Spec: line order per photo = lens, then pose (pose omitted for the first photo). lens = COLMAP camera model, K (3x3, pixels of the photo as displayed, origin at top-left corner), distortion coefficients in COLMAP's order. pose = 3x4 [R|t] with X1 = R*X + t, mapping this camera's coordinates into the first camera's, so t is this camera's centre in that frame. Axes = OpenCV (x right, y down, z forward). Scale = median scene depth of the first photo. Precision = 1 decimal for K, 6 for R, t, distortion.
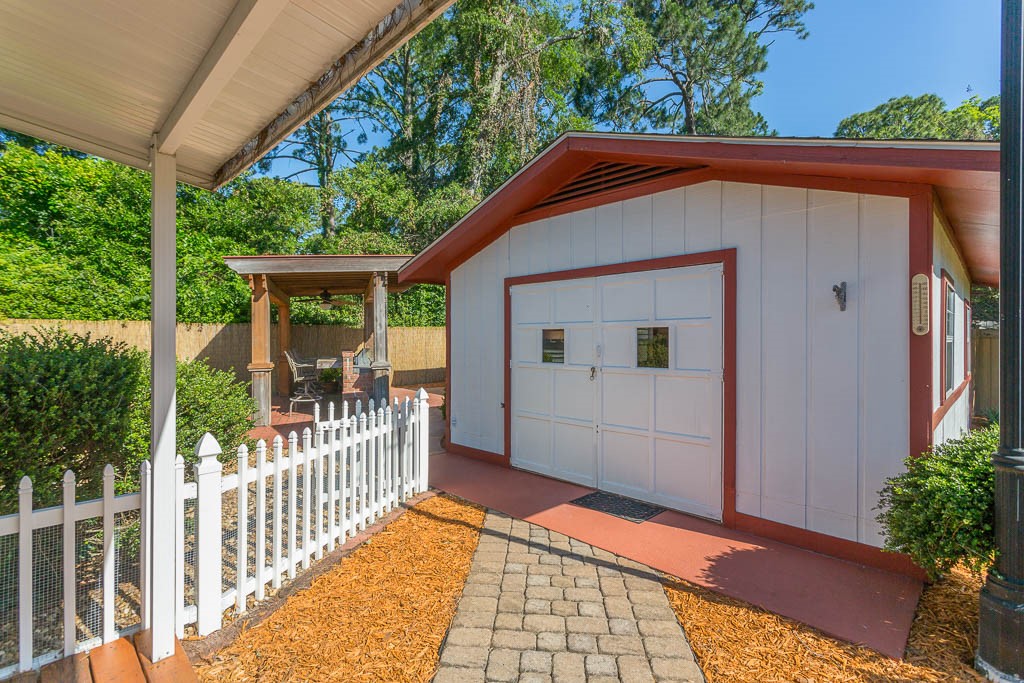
lens RADIAL K [[482.4, 0, 510.8], [0, 482.4, 343.5], [0, 0, 1]] dist [0.002709, 0.002454]
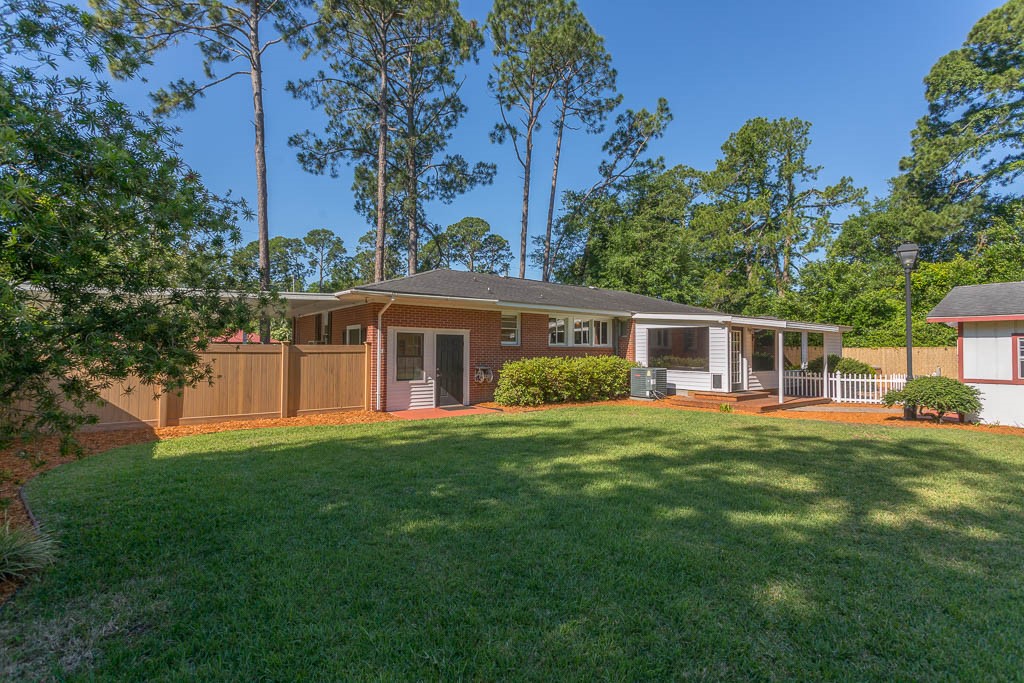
lens RADIAL K [[482.4, 0, 513.1], [0, 482.4, 340.4], [0, 0, 1]] dist [0.002709, 0.002454]
pose [[-0.127907, -0.022411, -0.991533, 1.088216], [-0.012369, 0.999703, -0.021000, -0.004480], [0.991709, 0.009578, -0.128147, -0.422750]]
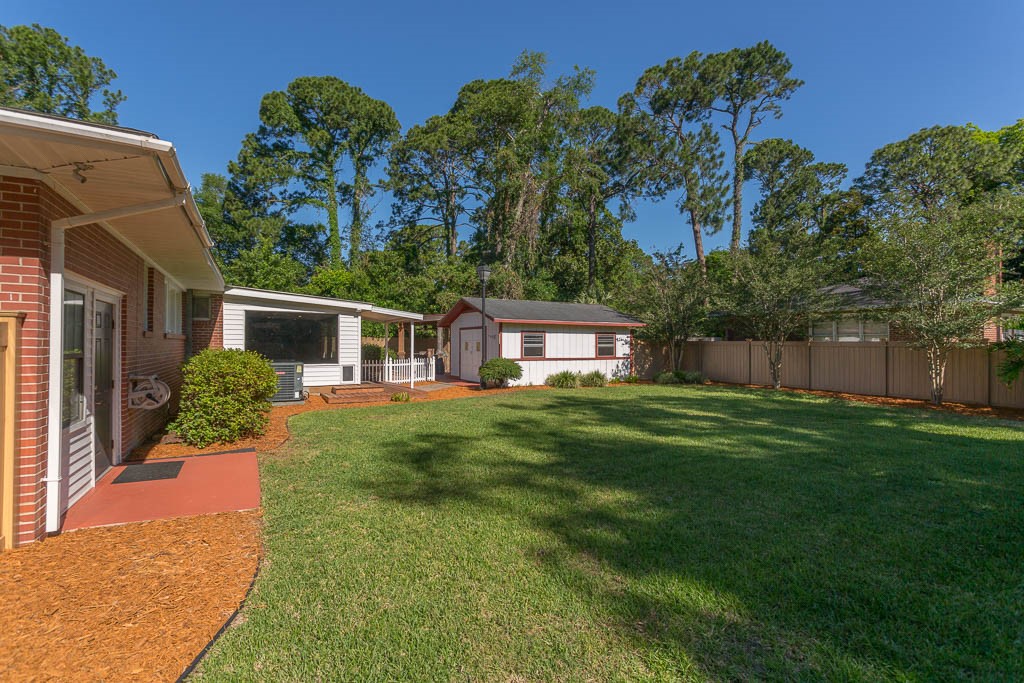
lens RADIAL K [[482.4, 0, 511.1], [0, 482.4, 339.5], [0, 0, 1]] dist [0.002709, 0.002454]
pose [[0.961195, 0.002805, -0.275855, 0.560529], [-0.006695, 0.999891, -0.013163, -0.000777], [0.275788, 0.014499, 0.961109, -0.984984]]
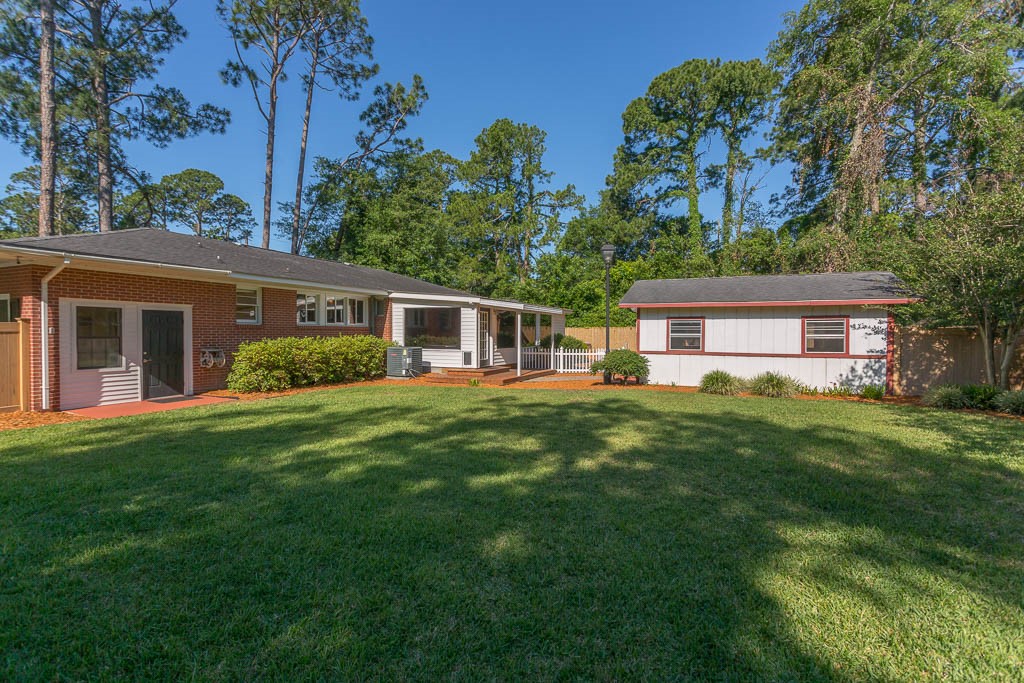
lens RADIAL K [[482.4, 0, 513.8], [0, 482.4, 340.1], [0, 0, 1]] dist [0.002709, 0.002454]
pose [[0.352069, 0.017696, -0.935807, 1.085427], [-0.010291, 0.999834, 0.015036, -0.003902], [0.935917, 0.004337, 0.352193, -0.413561]]
